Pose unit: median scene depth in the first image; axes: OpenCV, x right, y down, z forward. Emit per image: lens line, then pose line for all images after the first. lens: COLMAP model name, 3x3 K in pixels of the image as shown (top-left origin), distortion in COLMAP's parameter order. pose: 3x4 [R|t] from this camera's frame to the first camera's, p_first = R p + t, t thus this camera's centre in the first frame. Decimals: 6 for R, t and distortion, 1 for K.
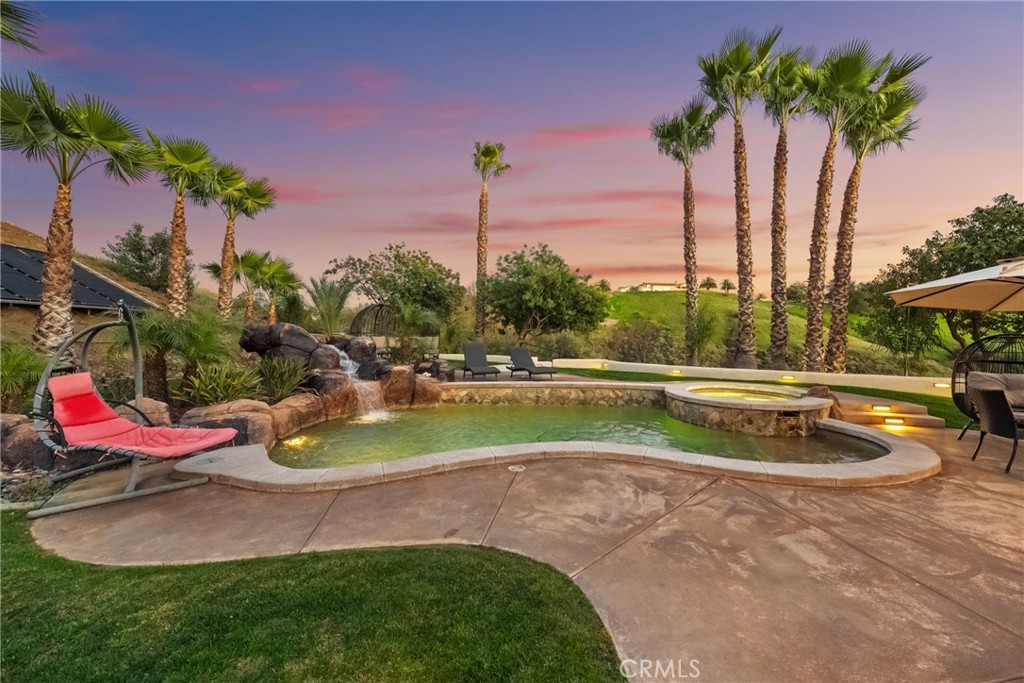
lens RADIAL K [[373.0, 0, 532.9], [0, 373.0, 333.7], [0, 0, 1]] dist [-0.002626, -0.000253]
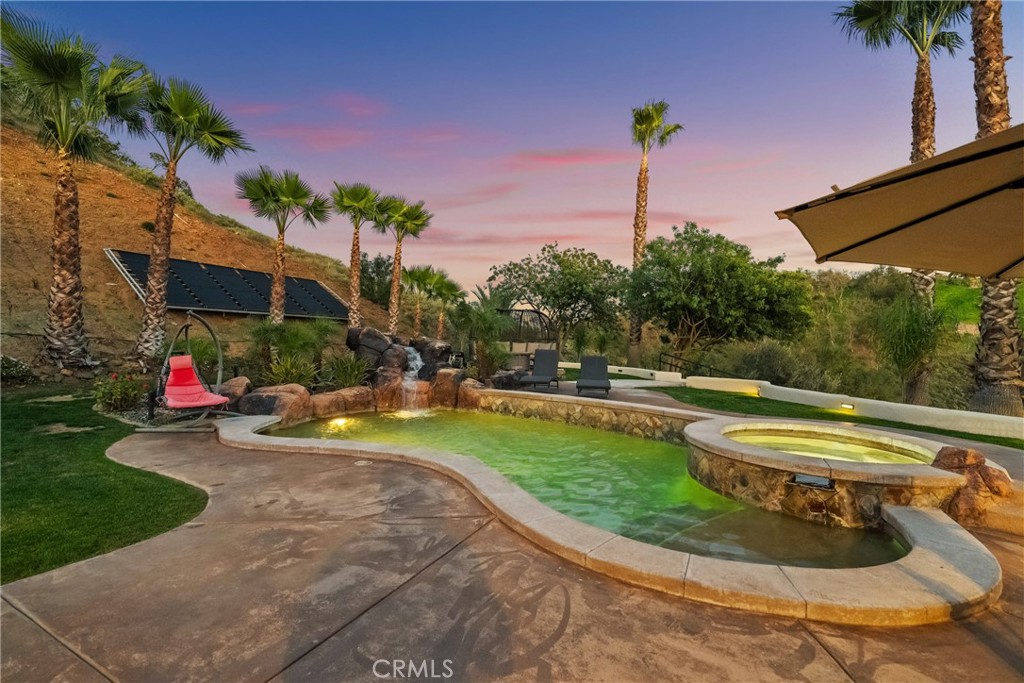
lens RADIAL K [[444.1, 0, 512.0], [0, 444.1, 341.5], [0, 0, 1]] dist [0.000448, 0.000153]
pose [[0.801301, 0.015295, -0.598065, 0.510526], [-0.017824, 0.999840, 0.001689, 0.006708], [0.597995, 0.009306, 0.801446, 0.127677]]
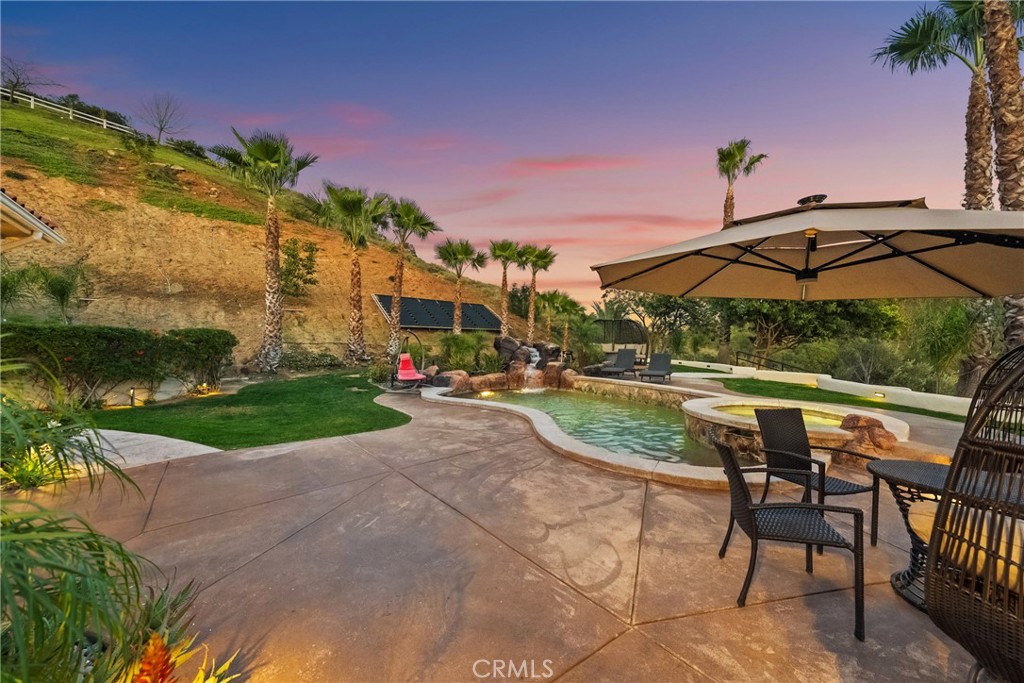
lens RADIAL K [[353.0, 0, 512.0], [0, 353.0, 341.5], [0, 0, 1]] dist [-0.001531, -0.000114]
pose [[0.535973, -0.000393, -0.844235, 0.774534], [-0.002632, 0.999994, -0.002136, 0.005259], [0.844231, 0.003367, 0.535969, 0.075363]]
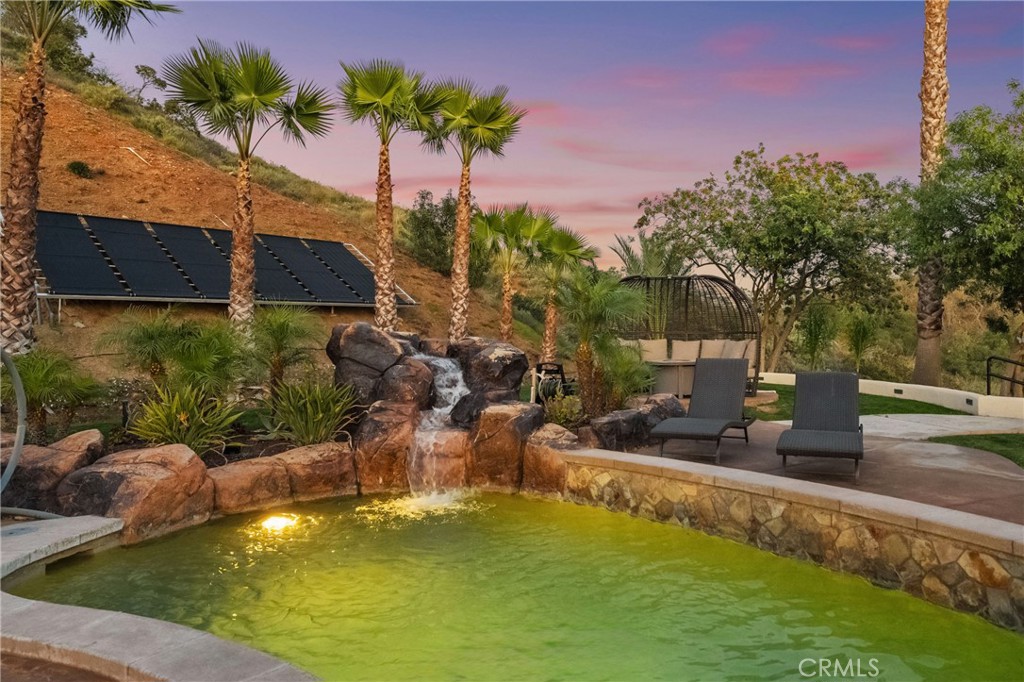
lens RADIAL K [[719.9, 0, 568.3], [0, 719.9, 328.6], [0, 0, 1]] dist [0.003821, 0.000312]
pose [[0.667246, -0.010576, -0.744762, 0.401467], [0.011107, 0.999929, -0.004249, -0.008168], [0.744755, -0.005437, 0.667316, 0.433271]]
